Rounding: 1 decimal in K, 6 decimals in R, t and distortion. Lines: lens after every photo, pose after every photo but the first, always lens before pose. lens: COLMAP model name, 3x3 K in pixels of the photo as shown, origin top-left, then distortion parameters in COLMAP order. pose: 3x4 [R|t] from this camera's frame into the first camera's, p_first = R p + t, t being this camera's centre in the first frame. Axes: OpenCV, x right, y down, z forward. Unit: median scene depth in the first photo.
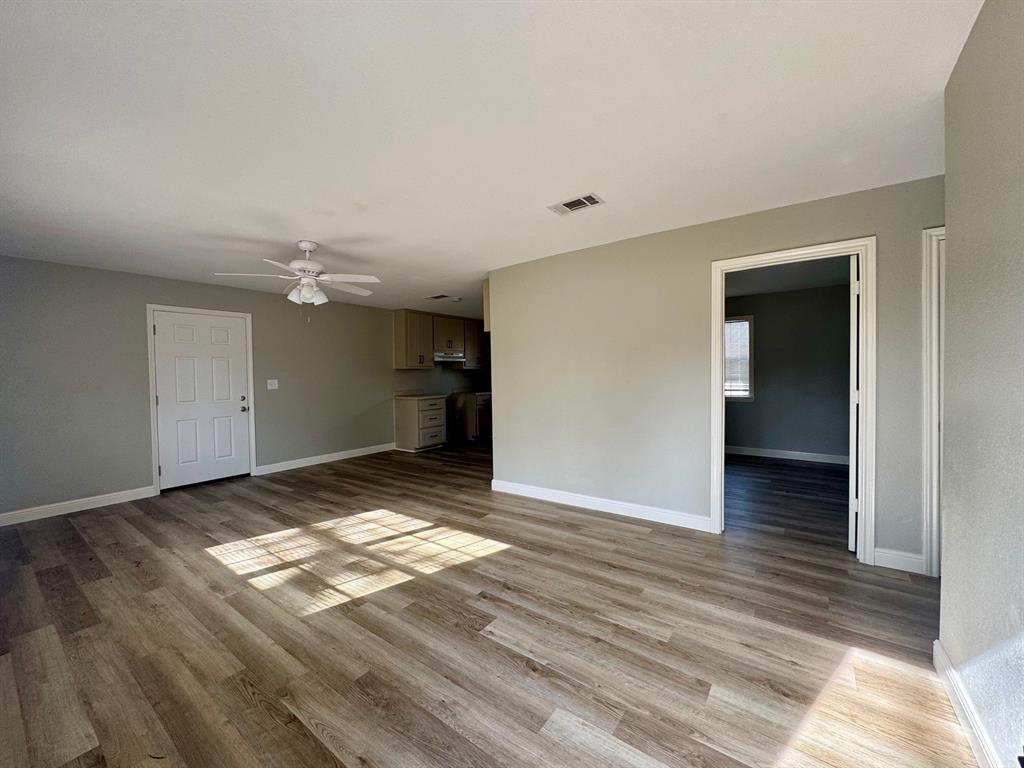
lens RADIAL K [[407.7, 0, 510.0], [0, 407.7, 382.1], [0, 0, 1]] dist [-0.004503, 0.002161]
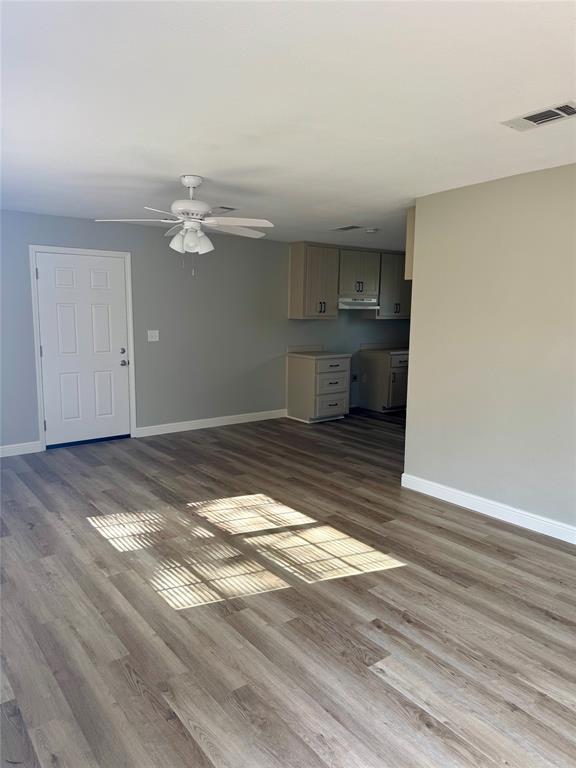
lens RADIAL K [[539.0, 0, 287.8], [0, 539.0, 384.1], [0, 0, 1]] dist [0.045369, -0.043113]
pose [[0.960219, 0.066320, -0.271258, 0.021248], [-0.033994, 0.991925, 0.122183, -0.072132], [0.277171, -0.108102, 0.954720, -0.052168]]
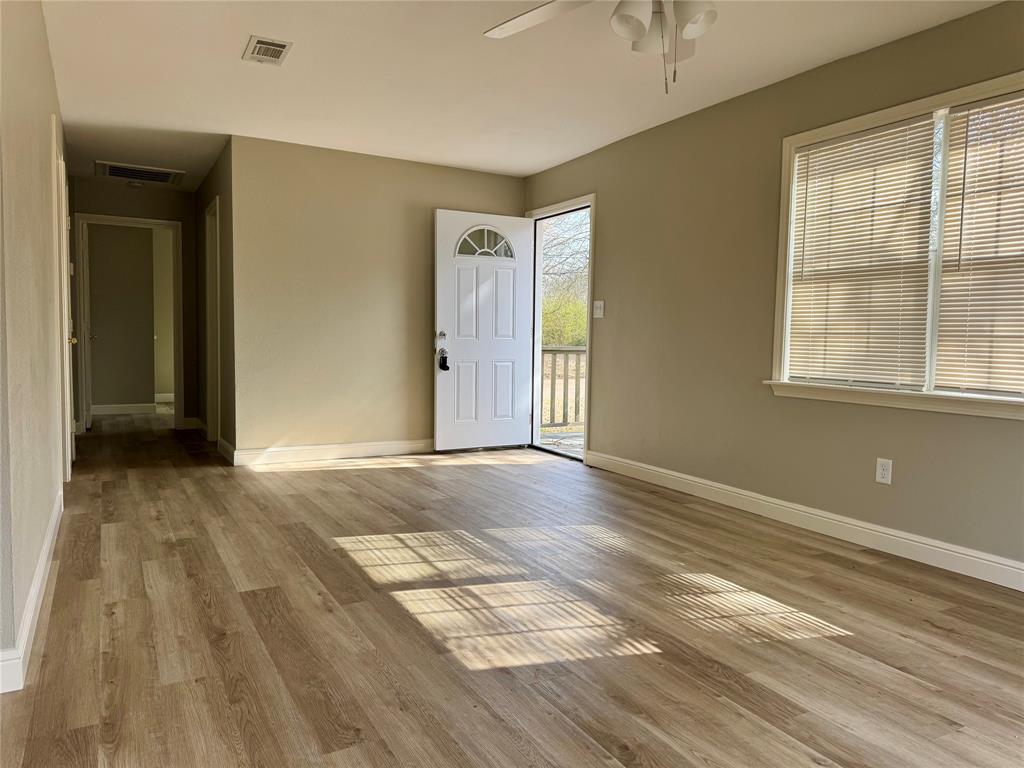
lens RADIAL K [[718.6, 0, 507.7], [0, 718.6, 387.3], [0, 0, 1]] dist [0.045369, -0.043113]
pose [[-0.911611, -0.026597, 0.410193, -0.702941], [0.006271, 0.996889, 0.078575, 0.066115], [-0.411006, 0.074202, -0.908608, 1.806375]]
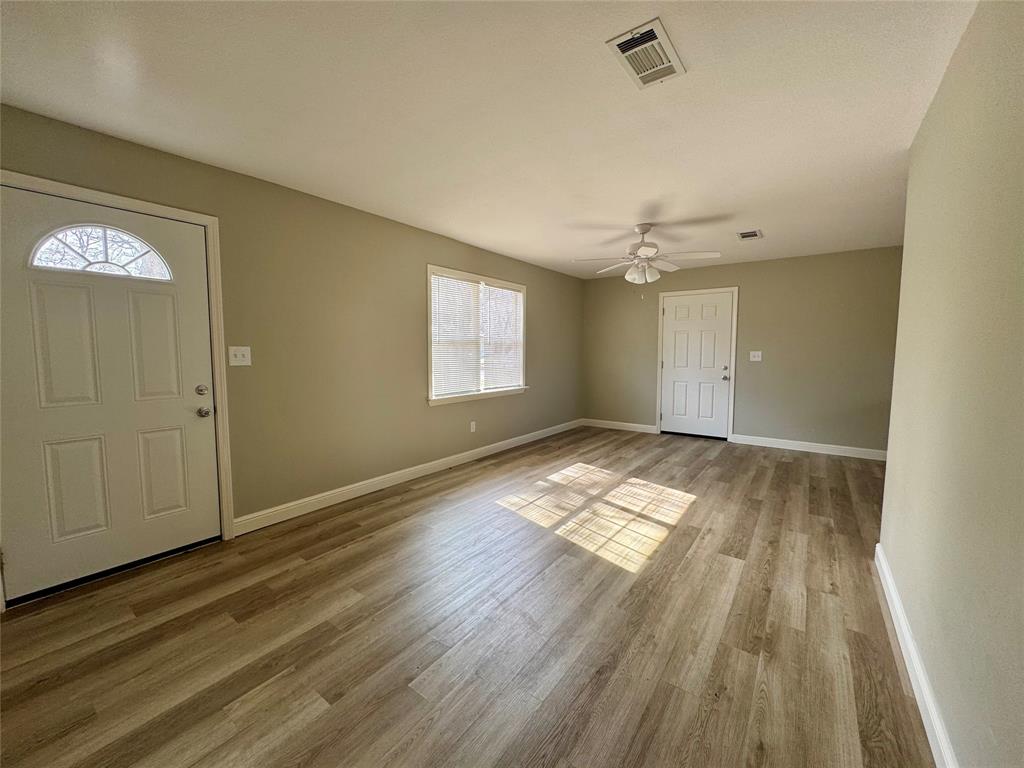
lens RADIAL K [[408.3, 0, 515.3], [0, 408.3, 382.5], [0, 0, 1]] dist [0.002230, 0.000096]
pose [[0.012526, 0.101615, -0.994745, 0.680030], [-0.023254, 0.994584, 0.101306, -0.030022], [0.999651, 0.021863, 0.014821, 0.708469]]
